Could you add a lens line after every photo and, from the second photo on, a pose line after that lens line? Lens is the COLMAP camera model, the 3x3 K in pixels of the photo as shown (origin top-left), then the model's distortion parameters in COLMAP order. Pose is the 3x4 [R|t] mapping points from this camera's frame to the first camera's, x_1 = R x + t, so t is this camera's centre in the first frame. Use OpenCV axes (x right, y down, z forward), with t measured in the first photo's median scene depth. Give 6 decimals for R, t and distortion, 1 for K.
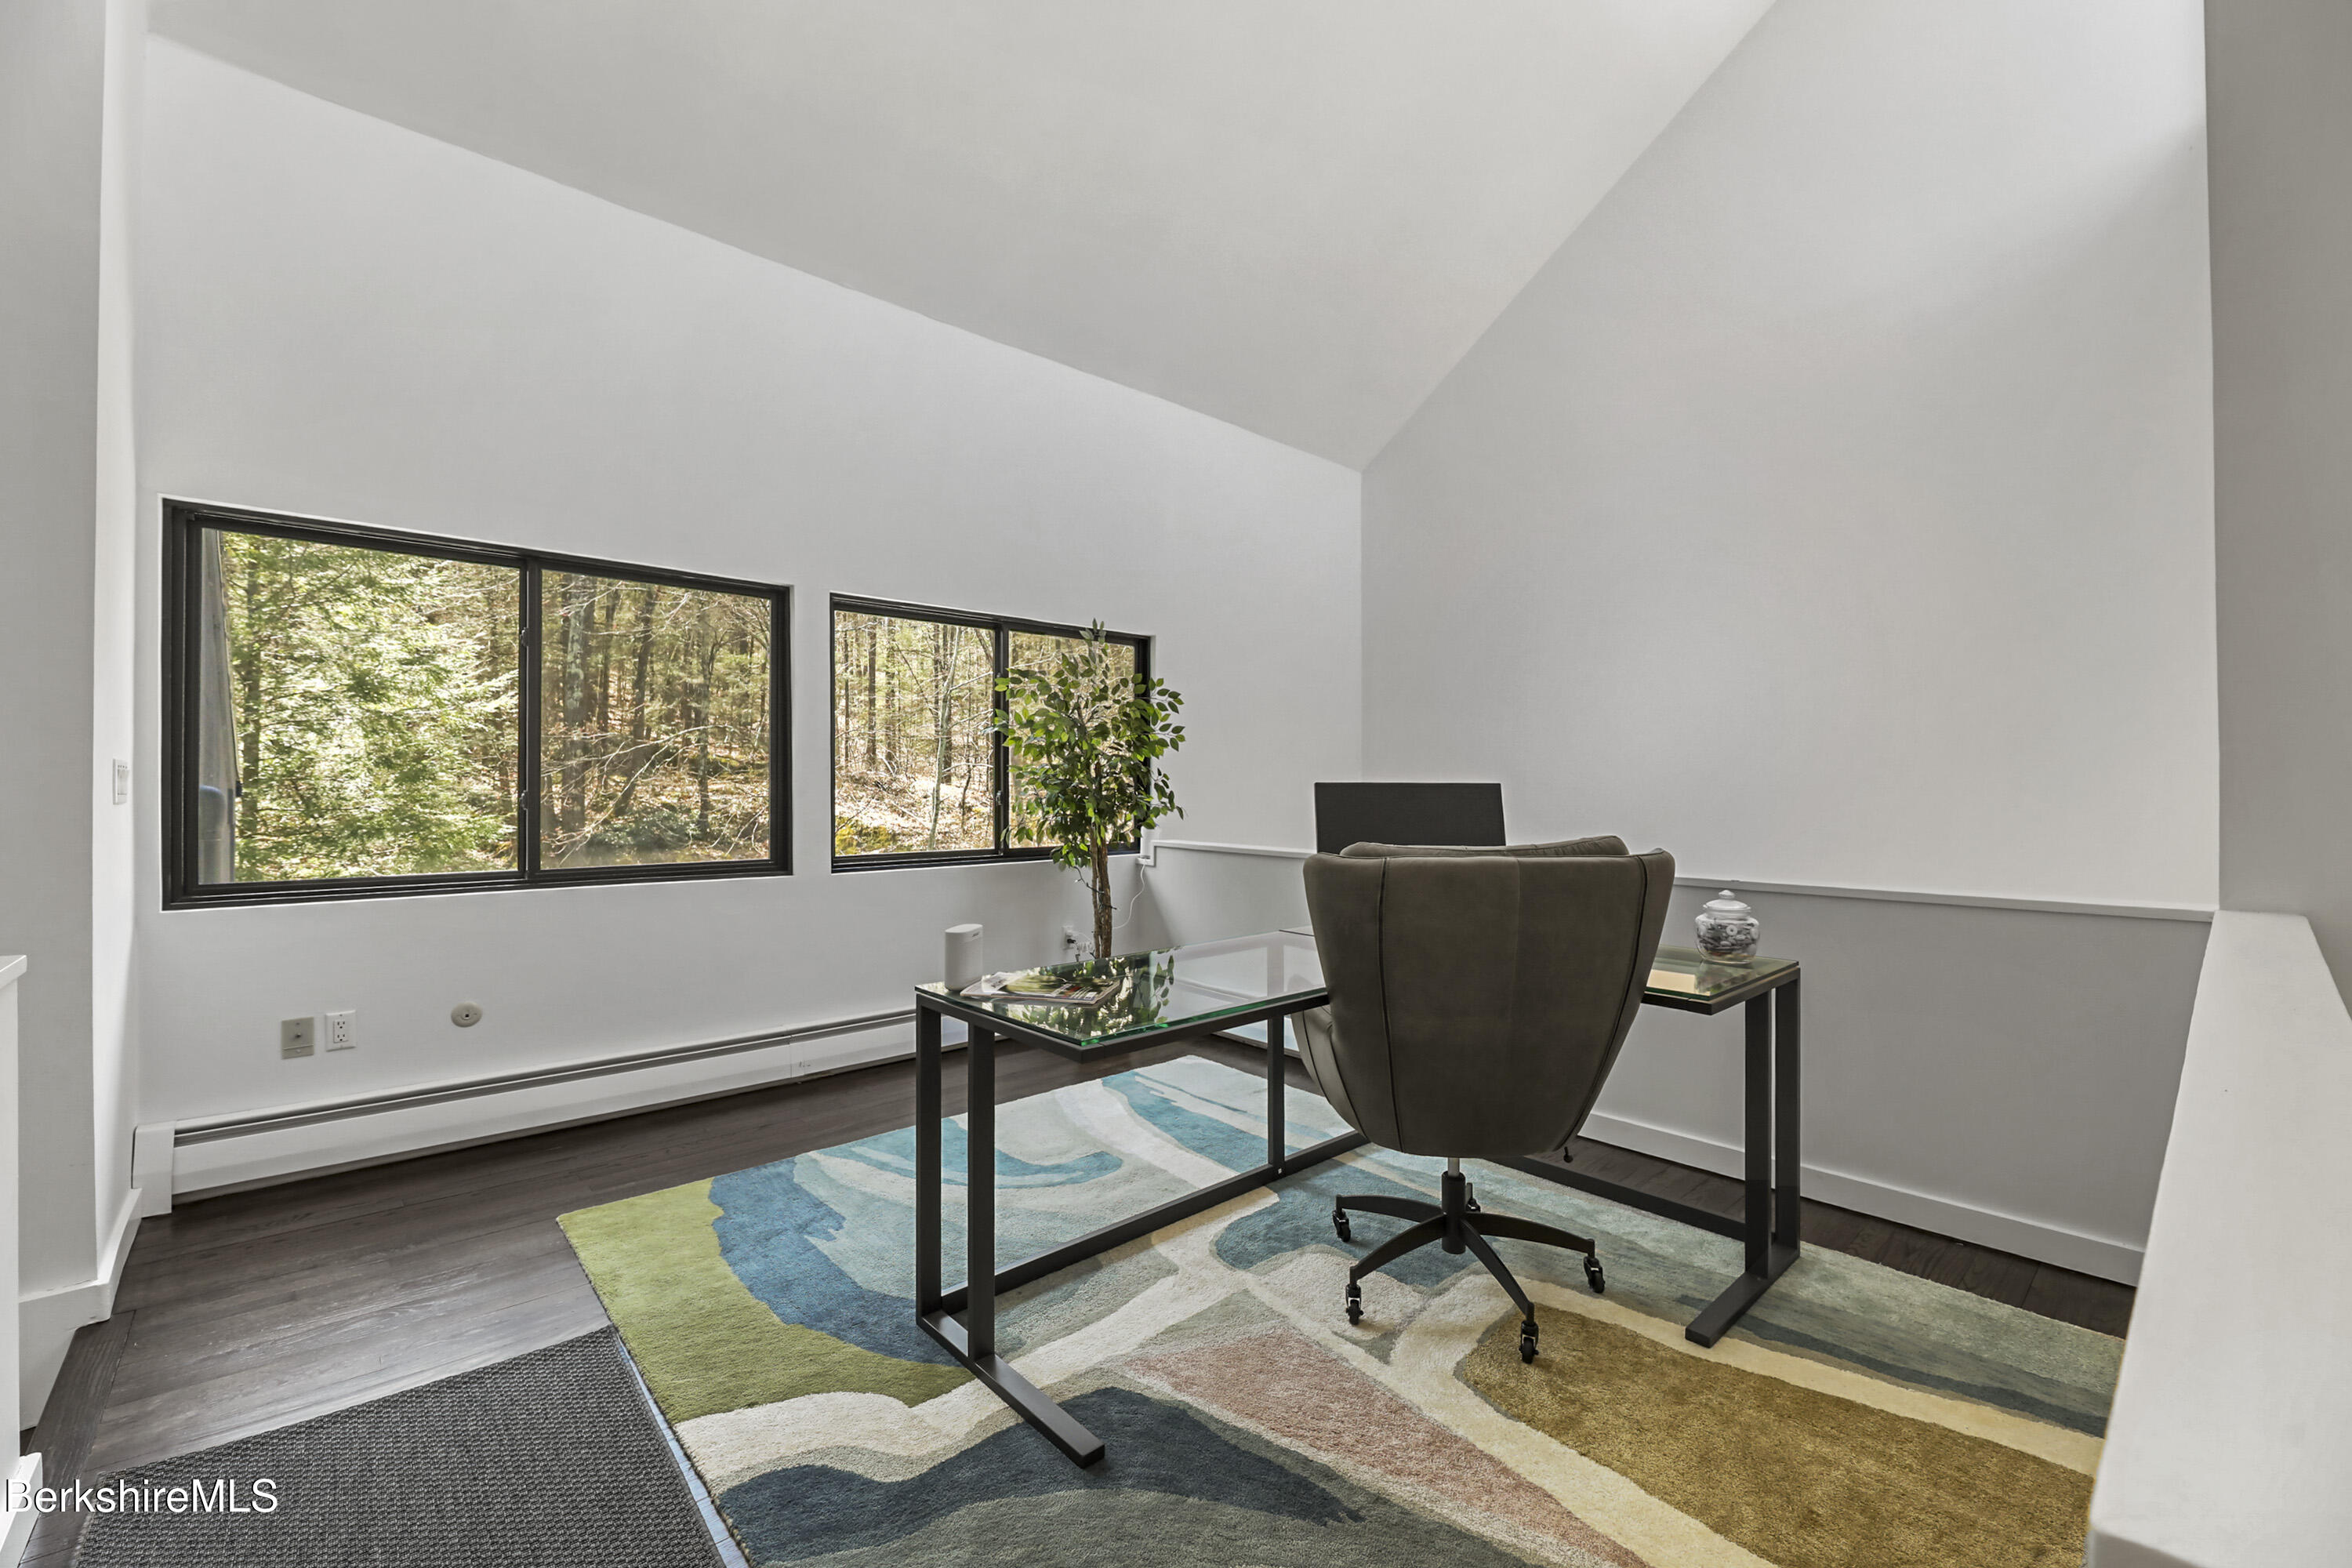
lens RADIAL K [[950.8, 0, 1162.2], [0, 950.8, 777.5], [0, 0, 1]] dist [-0.001487, -0.000315]
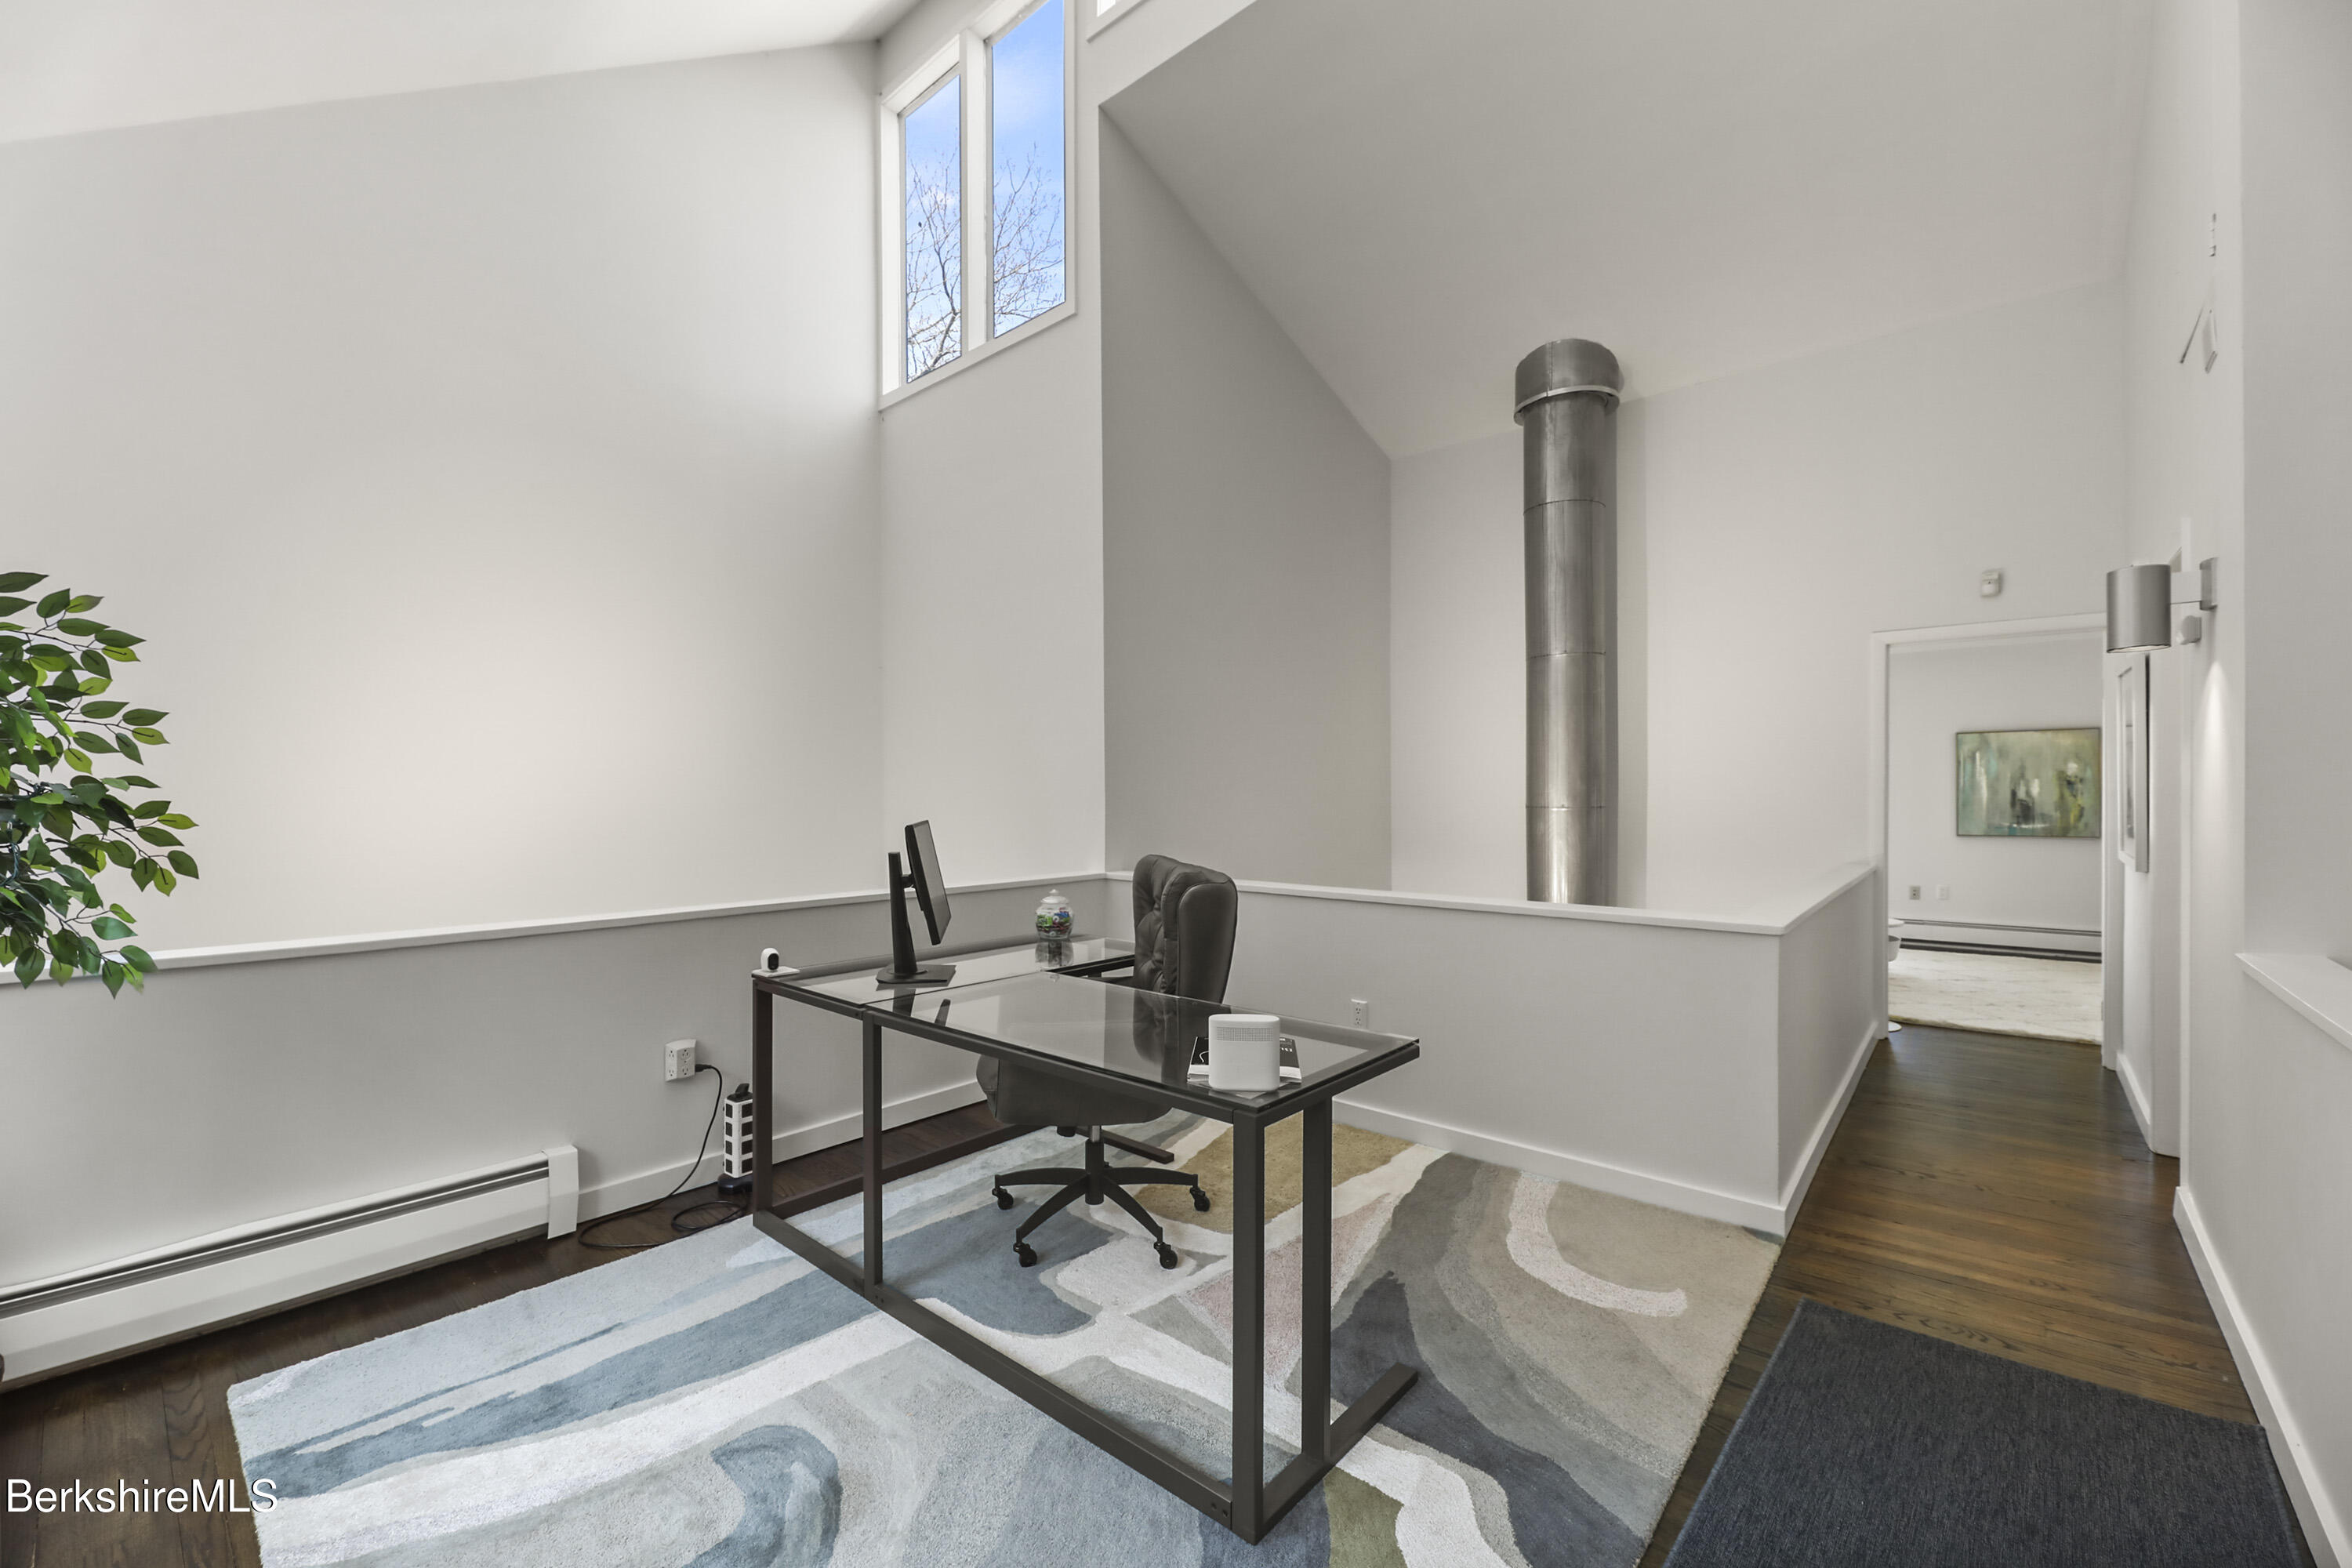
lens RADIAL K [[950.8, 0, 1162.2], [0, 950.8, 777.5], [0, 0, 1]] dist [-0.001487, -0.000315]
pose [[-0.105043, 0.010988, 0.994407, -0.772173], [-0.004342, 0.999924, -0.011507, -0.028553], [-0.994458, -0.005527, -0.104988, 0.874223]]
